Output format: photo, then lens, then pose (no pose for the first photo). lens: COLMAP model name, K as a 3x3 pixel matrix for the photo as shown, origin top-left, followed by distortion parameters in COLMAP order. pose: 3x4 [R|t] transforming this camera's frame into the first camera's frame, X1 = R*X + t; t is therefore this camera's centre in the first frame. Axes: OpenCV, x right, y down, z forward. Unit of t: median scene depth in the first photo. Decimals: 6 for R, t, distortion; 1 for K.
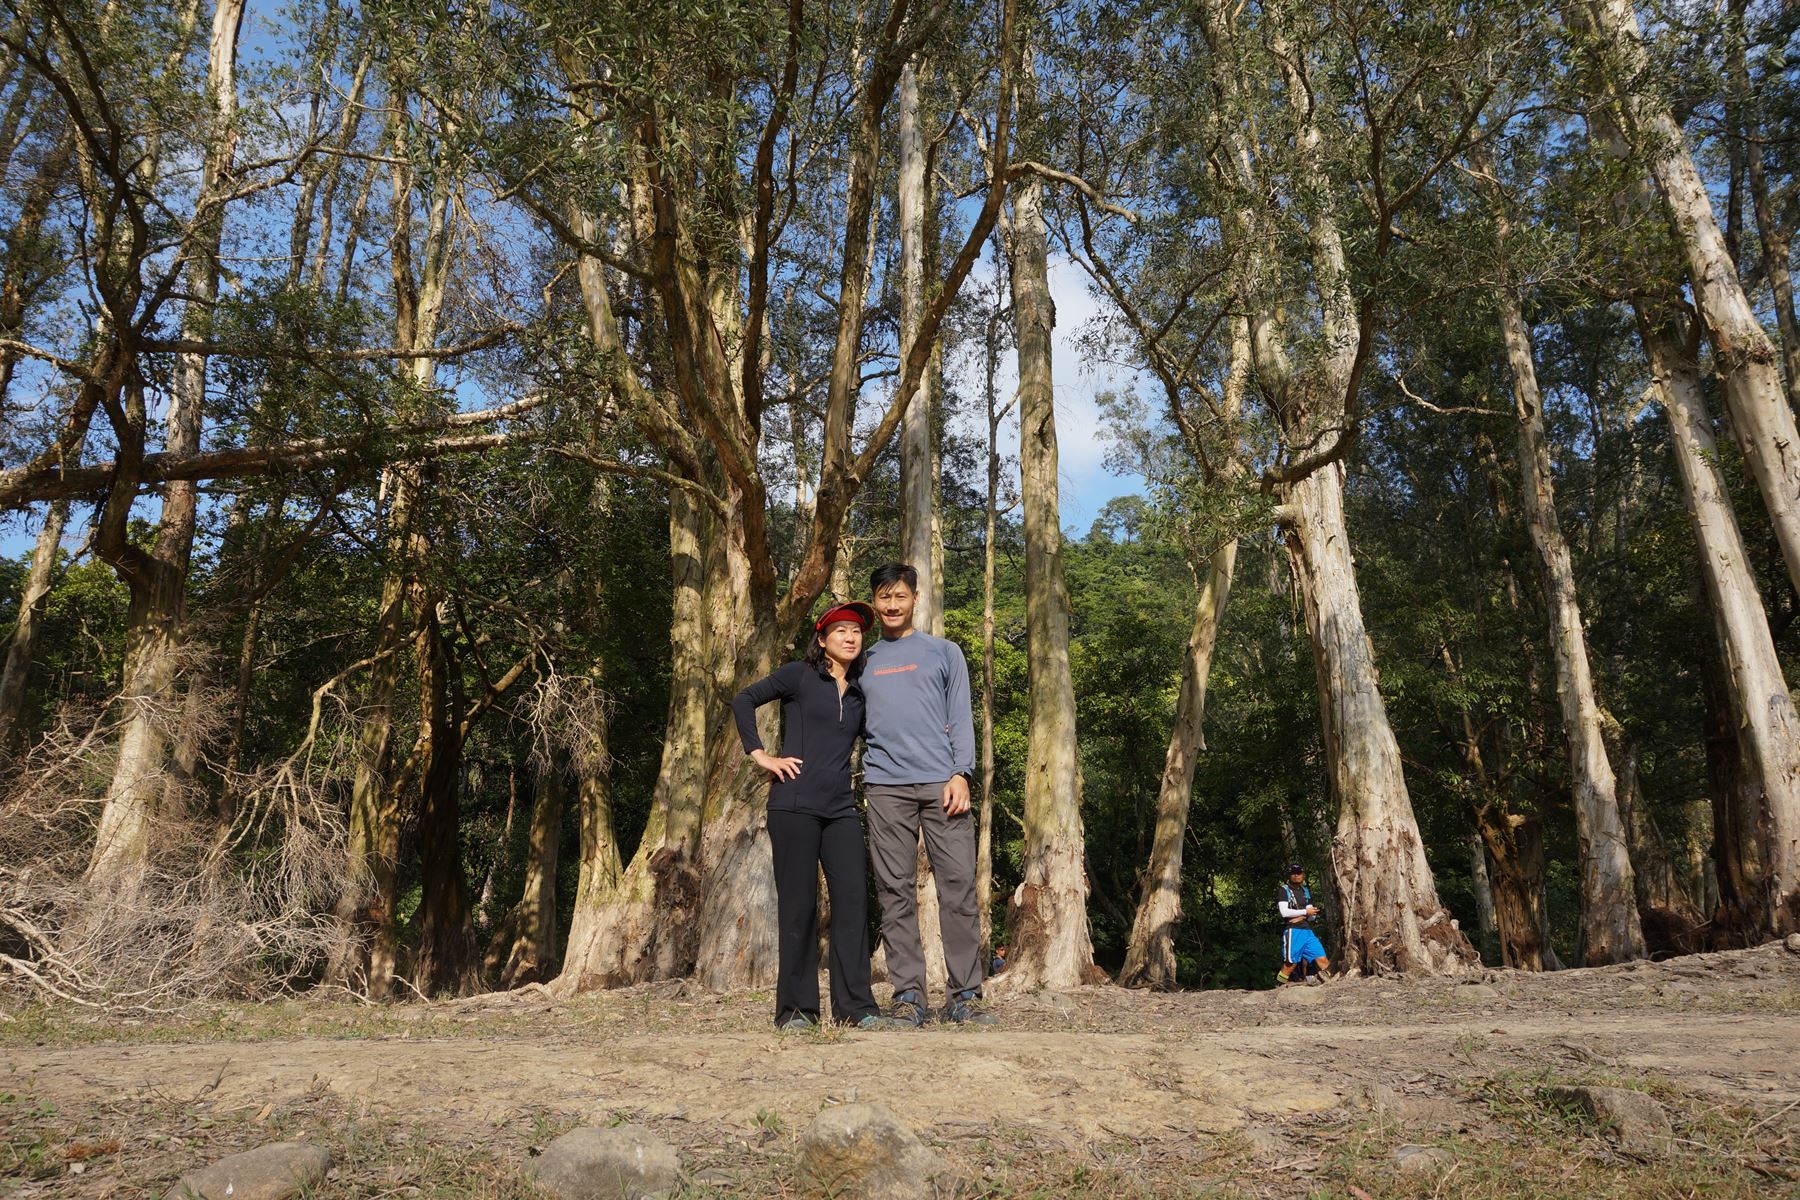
lens RADIAL K [[1240.9, 0, 899.3], [0, 1240.9, 600.3], [0, 0, 1]] dist [0.000161, 0.000008]
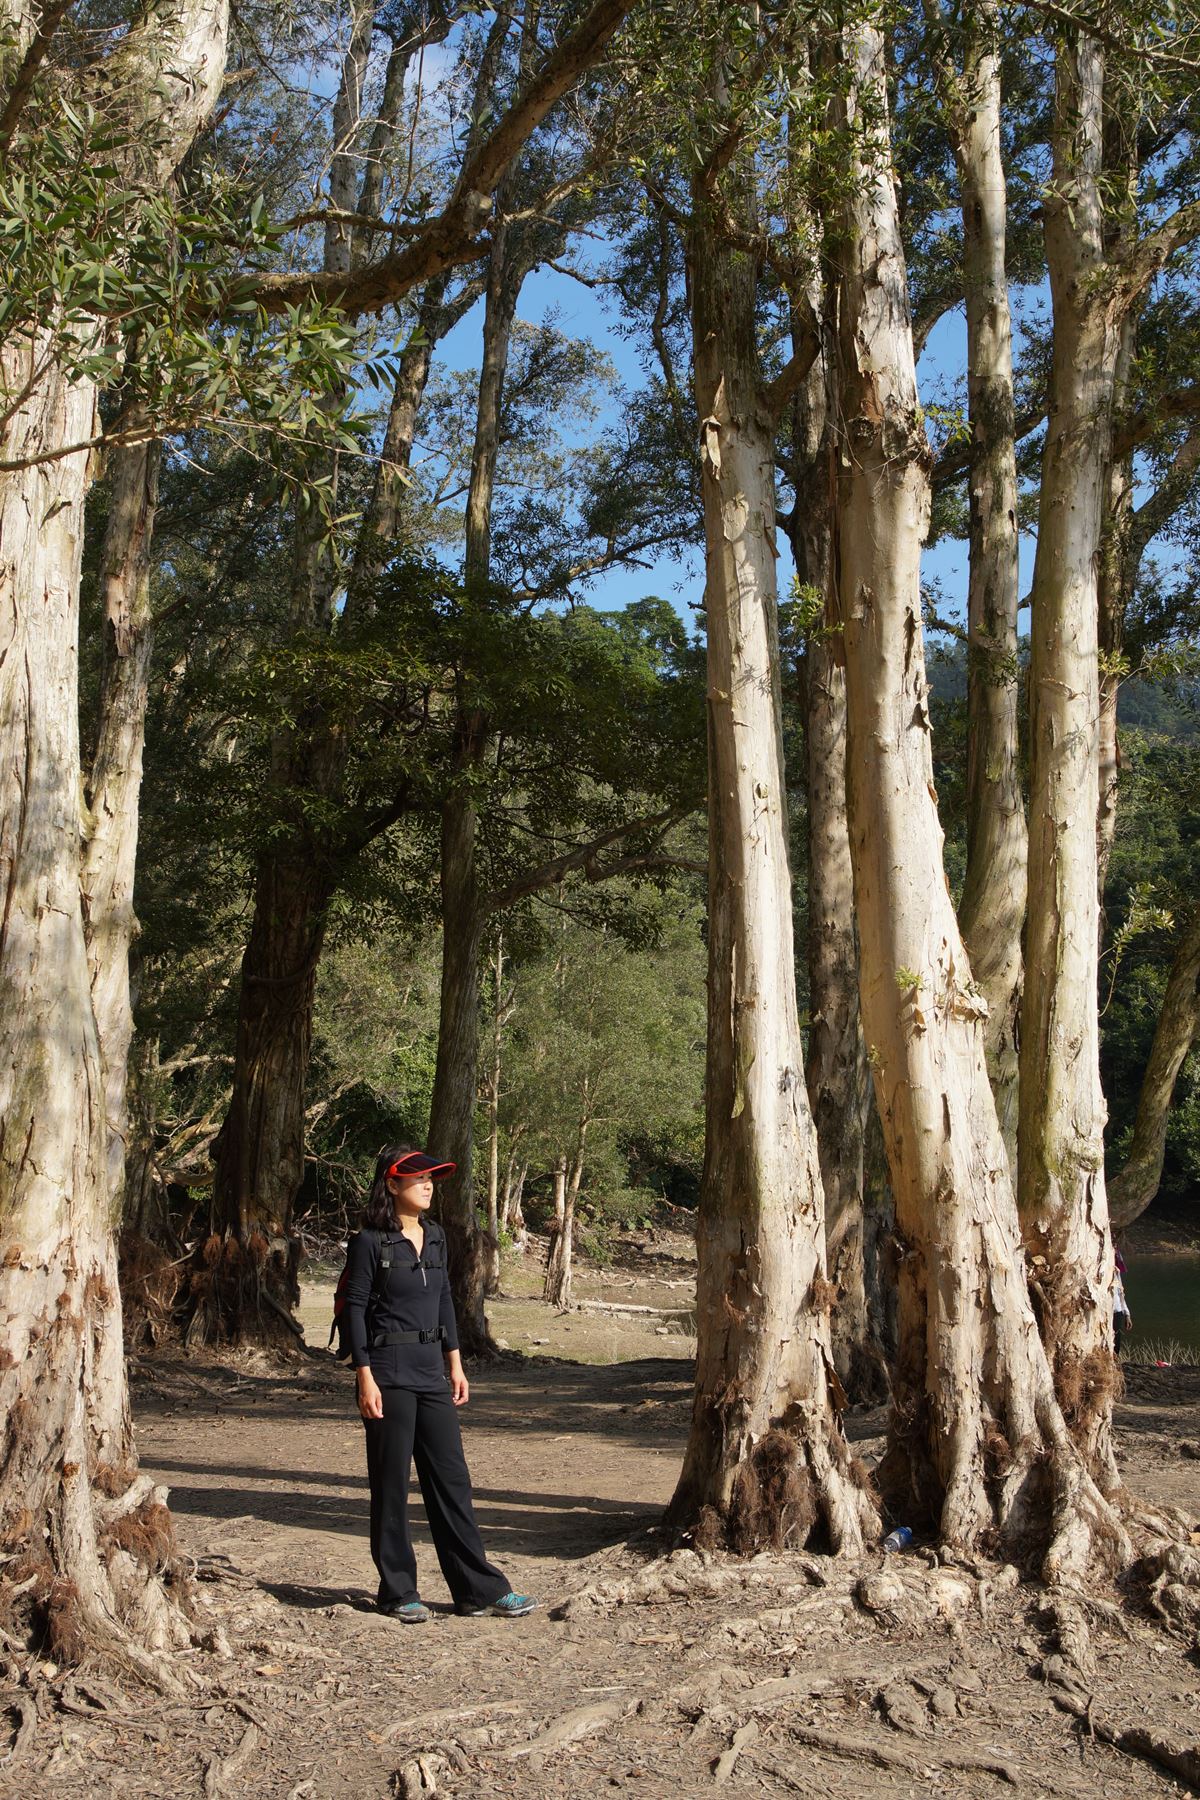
lens RADIAL K [[1754.2, 0, 599.2], [0, 1754.2, 899.3], [0, 0, 1]] dist [-0.014977, 0.000000]
pose [[0.592102, 0.155676, 0.790683, 0.033878], [-0.265184, 0.964158, 0.008751, 0.020075], [-0.760981, -0.214858, 0.612163, 0.569166]]
